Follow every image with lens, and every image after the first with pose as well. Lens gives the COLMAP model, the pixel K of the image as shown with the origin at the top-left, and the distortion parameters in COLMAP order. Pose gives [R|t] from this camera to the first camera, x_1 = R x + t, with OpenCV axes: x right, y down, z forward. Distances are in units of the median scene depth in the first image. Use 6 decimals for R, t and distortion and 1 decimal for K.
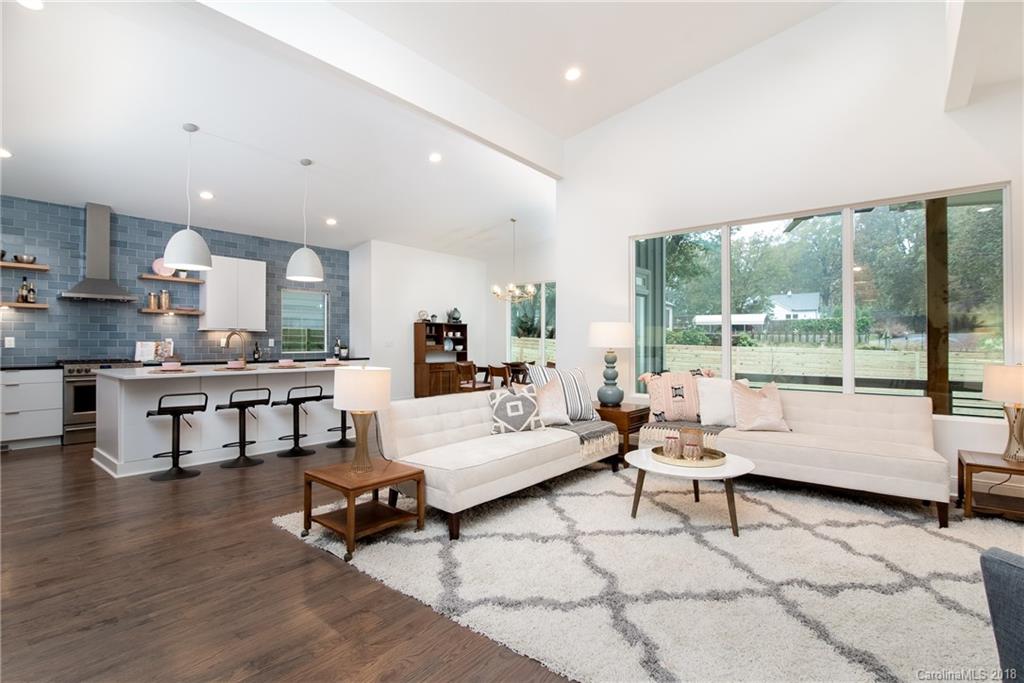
lens RADIAL K [[487.9, 0, 510.9], [0, 487.9, 337.8], [0, 0, 1]] dist [-0.021182, 0.000927]
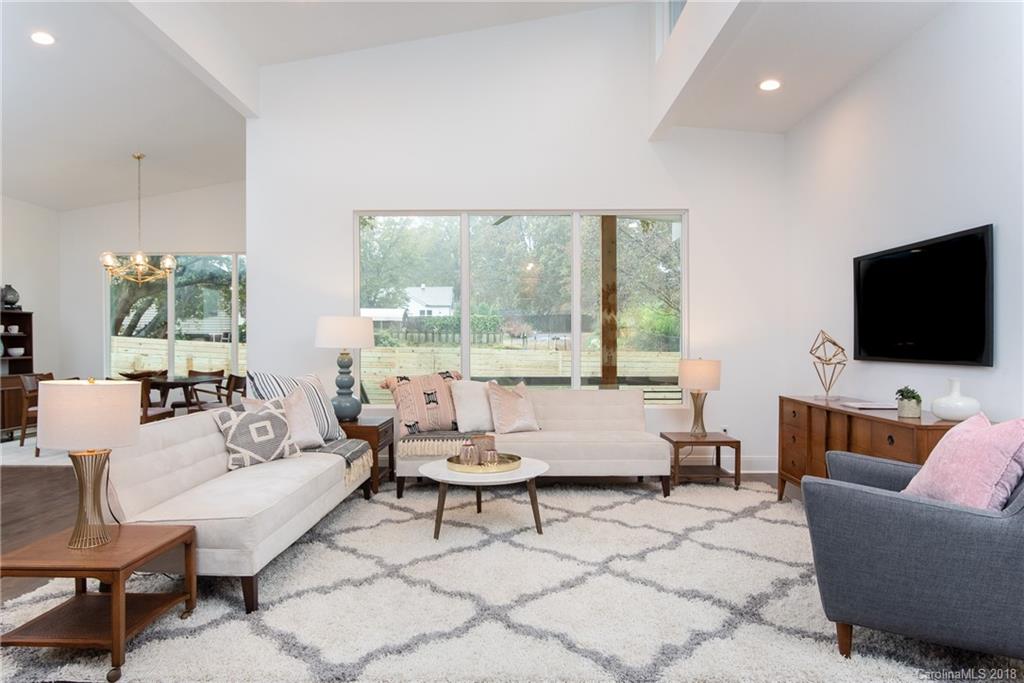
lens RADIAL K [[649.0, 0, 512.0], [0, 649.0, 344.9], [0, 0, 1]] dist [-0.006448, 0.000624]
pose [[0.768301, -0.003709, 0.640078, -0.352332], [-0.004615, 0.999925, 0.011335, 0.001438], [-0.640073, -0.011663, 0.768226, 0.006621]]
